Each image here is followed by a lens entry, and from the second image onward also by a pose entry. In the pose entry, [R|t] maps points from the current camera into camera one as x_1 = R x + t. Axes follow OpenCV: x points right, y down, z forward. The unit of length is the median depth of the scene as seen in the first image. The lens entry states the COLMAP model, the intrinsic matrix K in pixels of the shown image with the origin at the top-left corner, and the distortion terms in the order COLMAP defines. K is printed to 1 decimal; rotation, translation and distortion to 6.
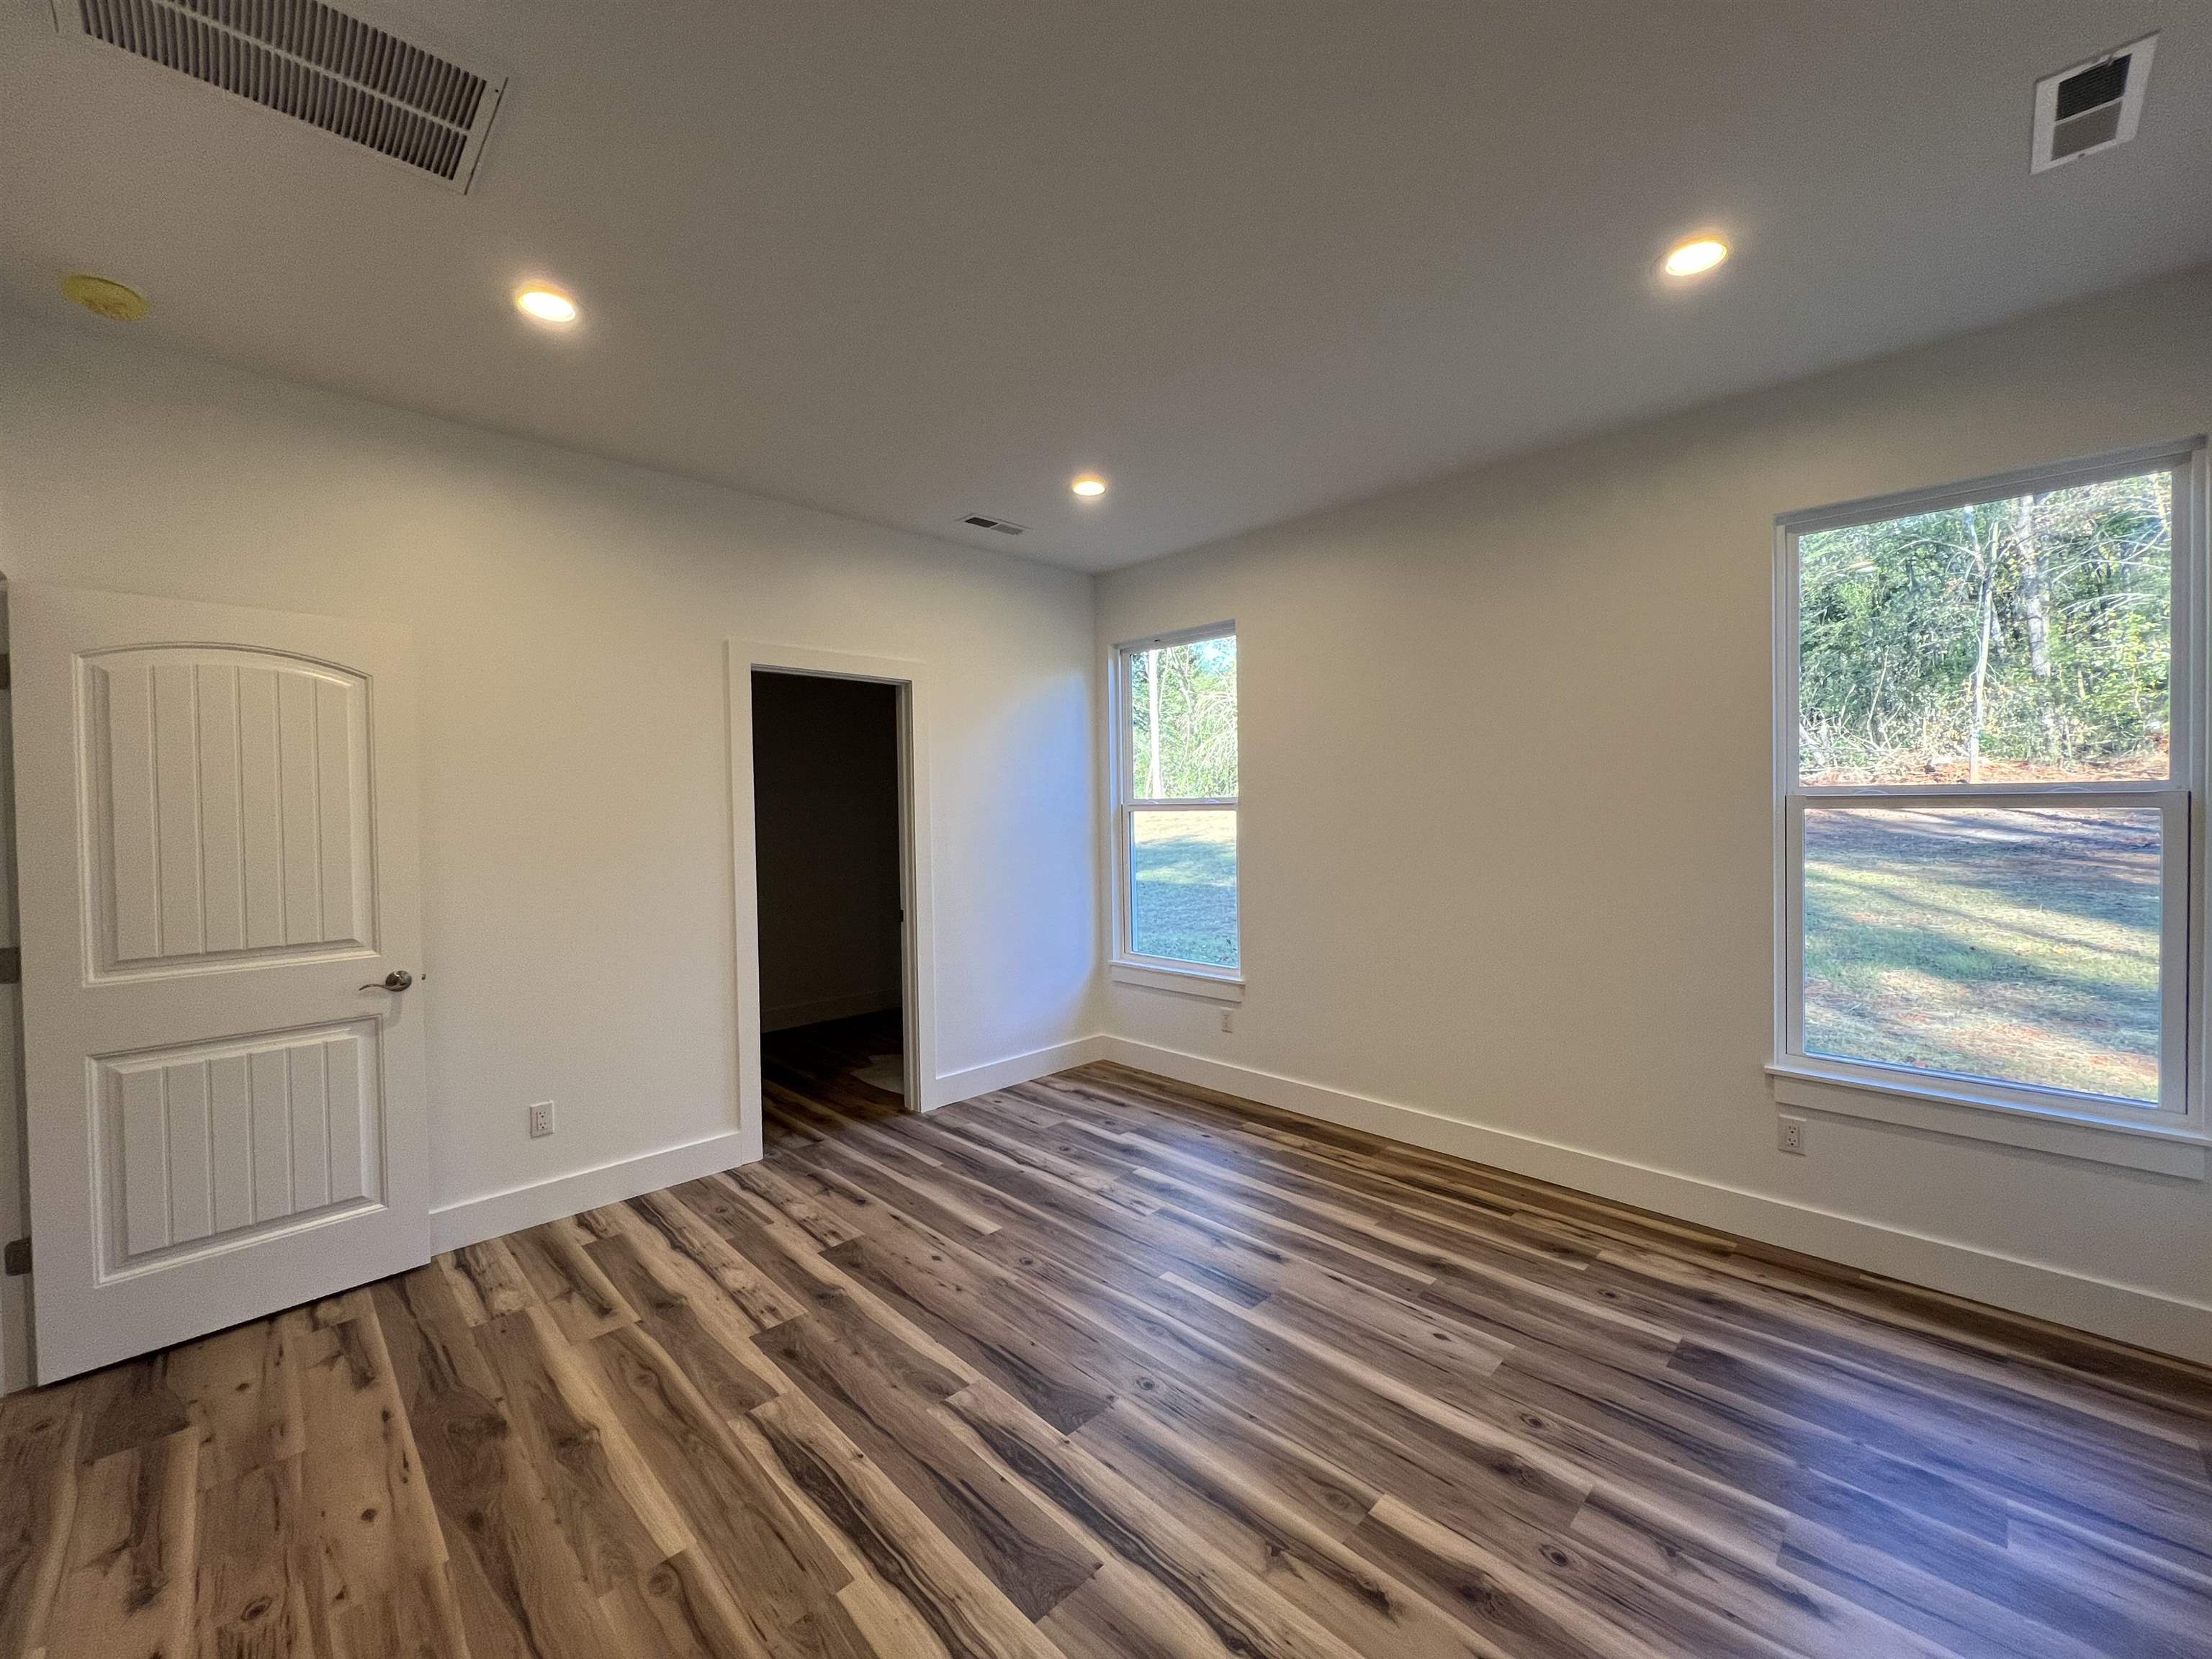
lens RADIAL K [[886.6, 0, 1099.9], [0, 886.6, 821.6], [0, 0, 1]] dist [-0.005955, 0.000051]
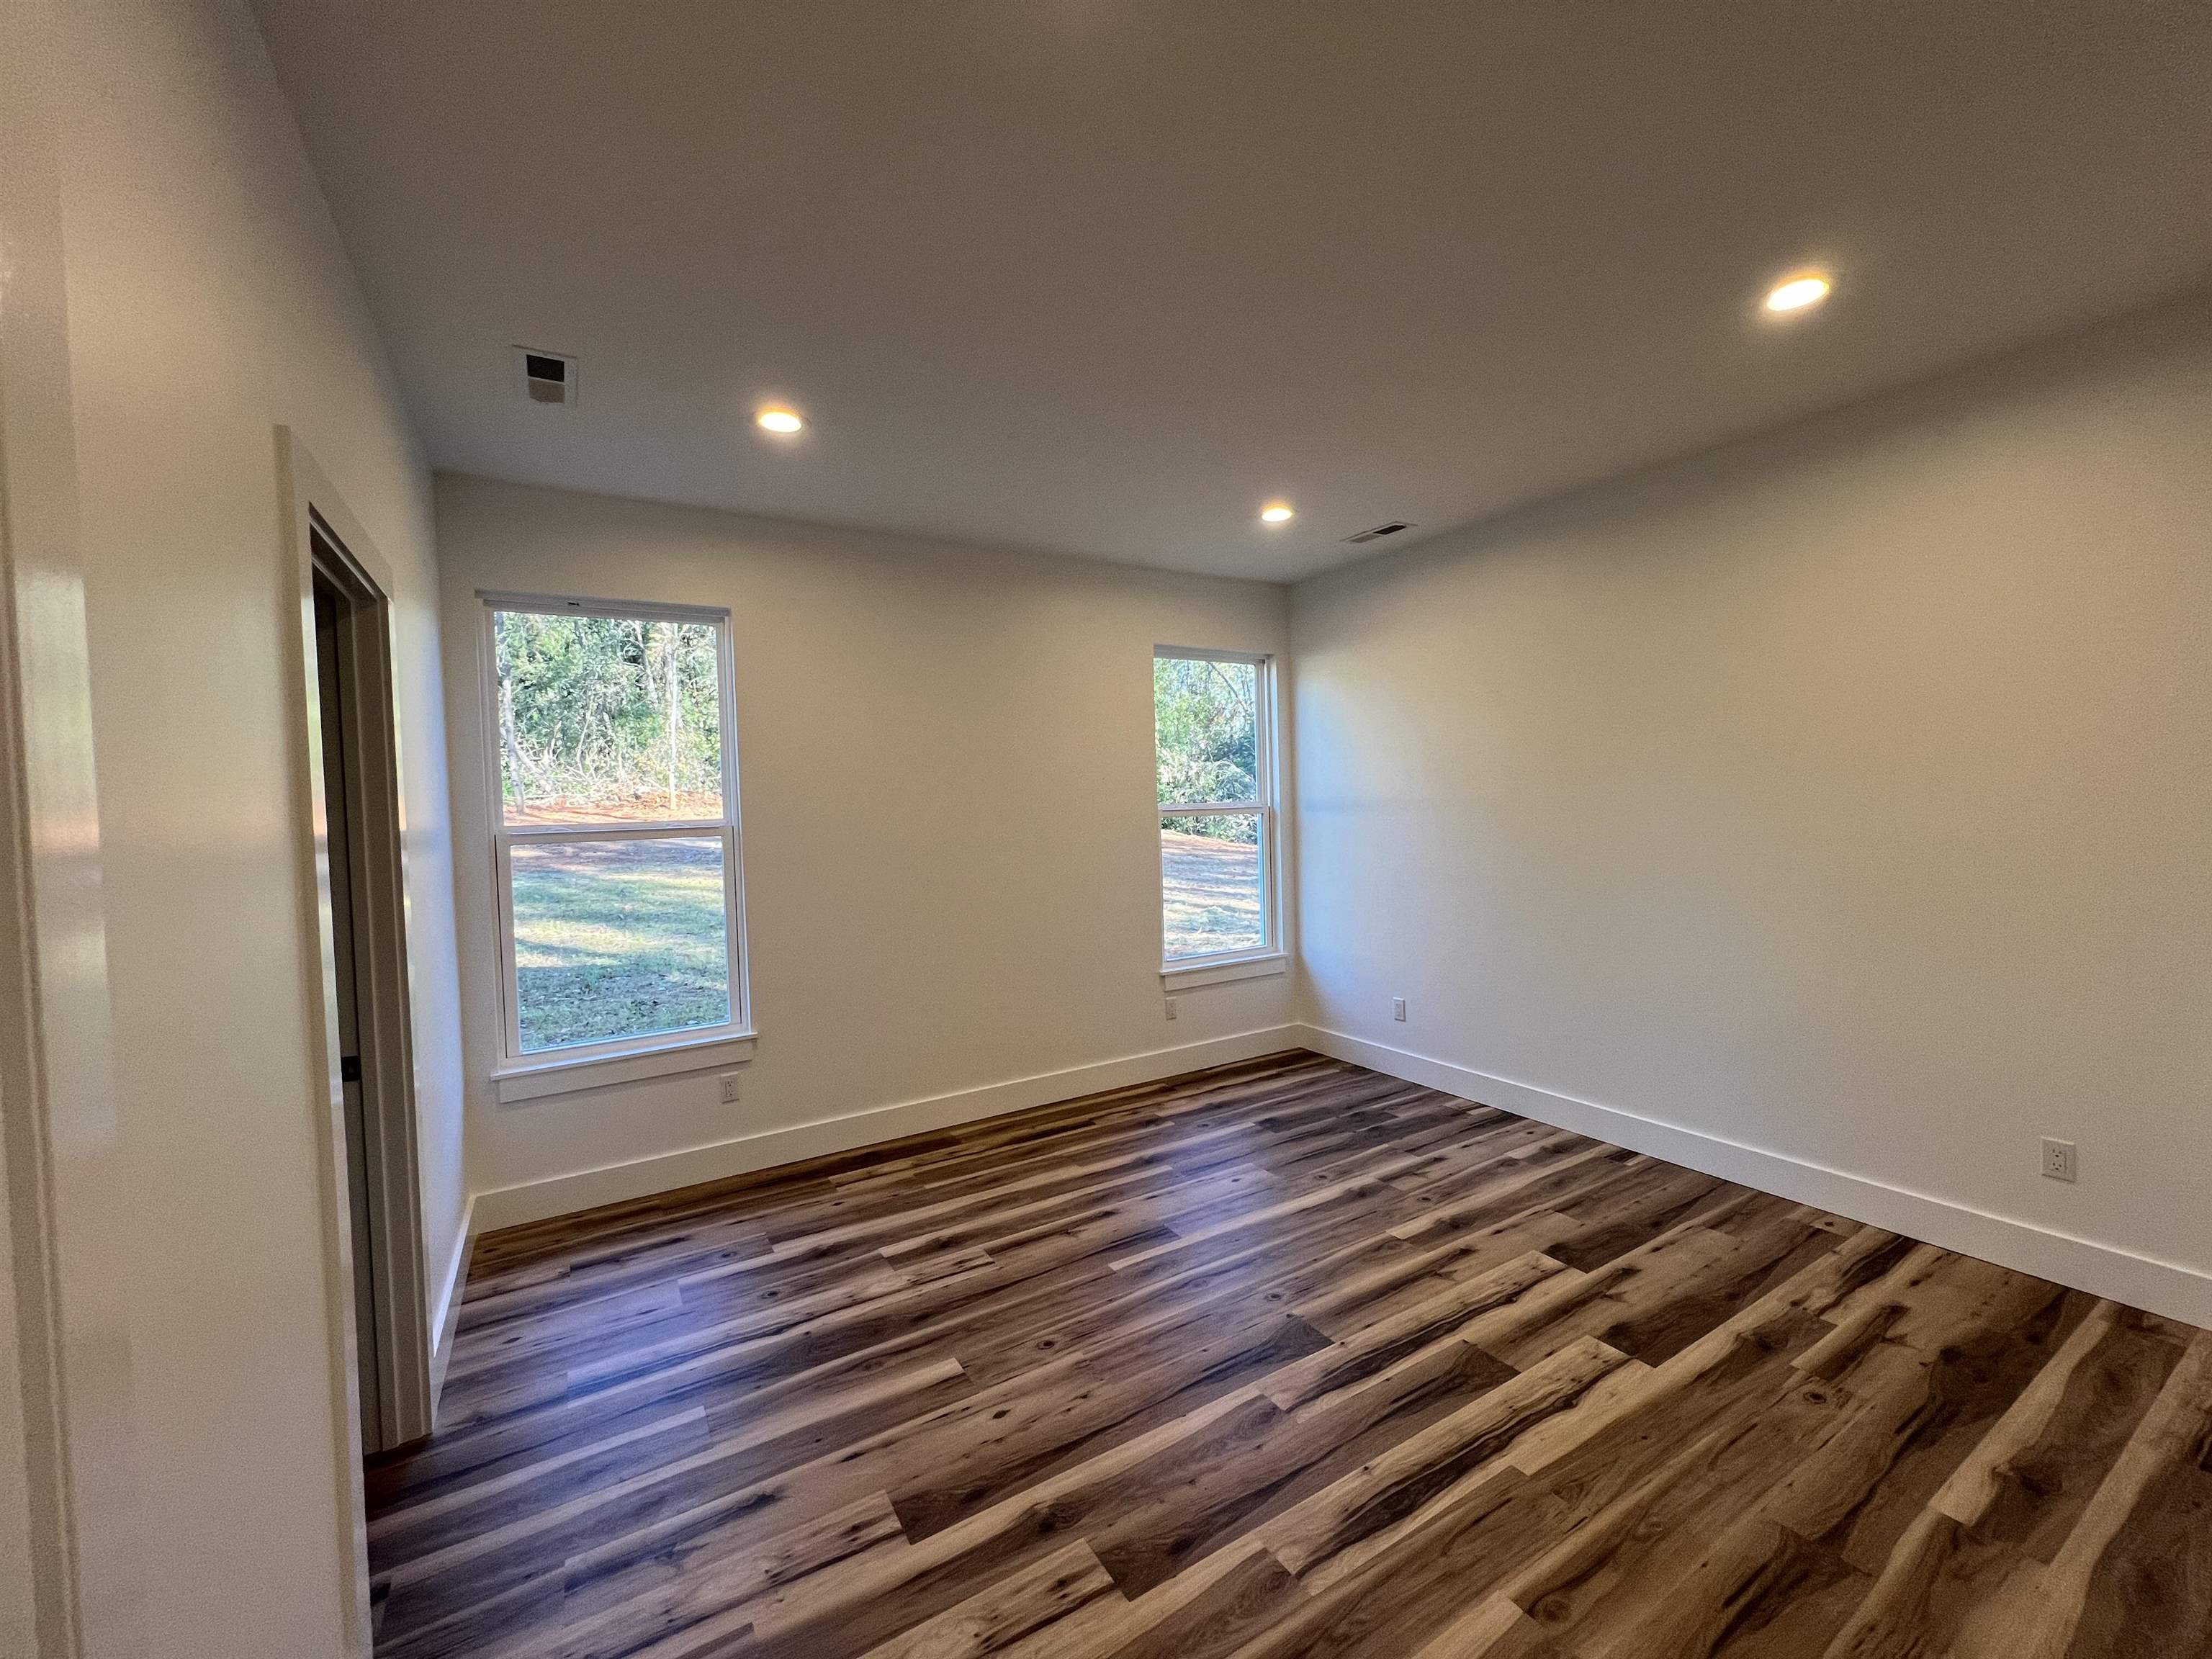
lens RADIAL K [[886.6, 0, 1100.6], [0, 886.6, 829.4], [0, 0, 1]] dist [-0.005955, 0.000051]
pose [[0.233988, -0.026128, 0.971888, -0.914656], [0.046396, 0.998800, 0.015682, -0.024089], [-0.971132, 0.041422, 0.234919, 0.725833]]
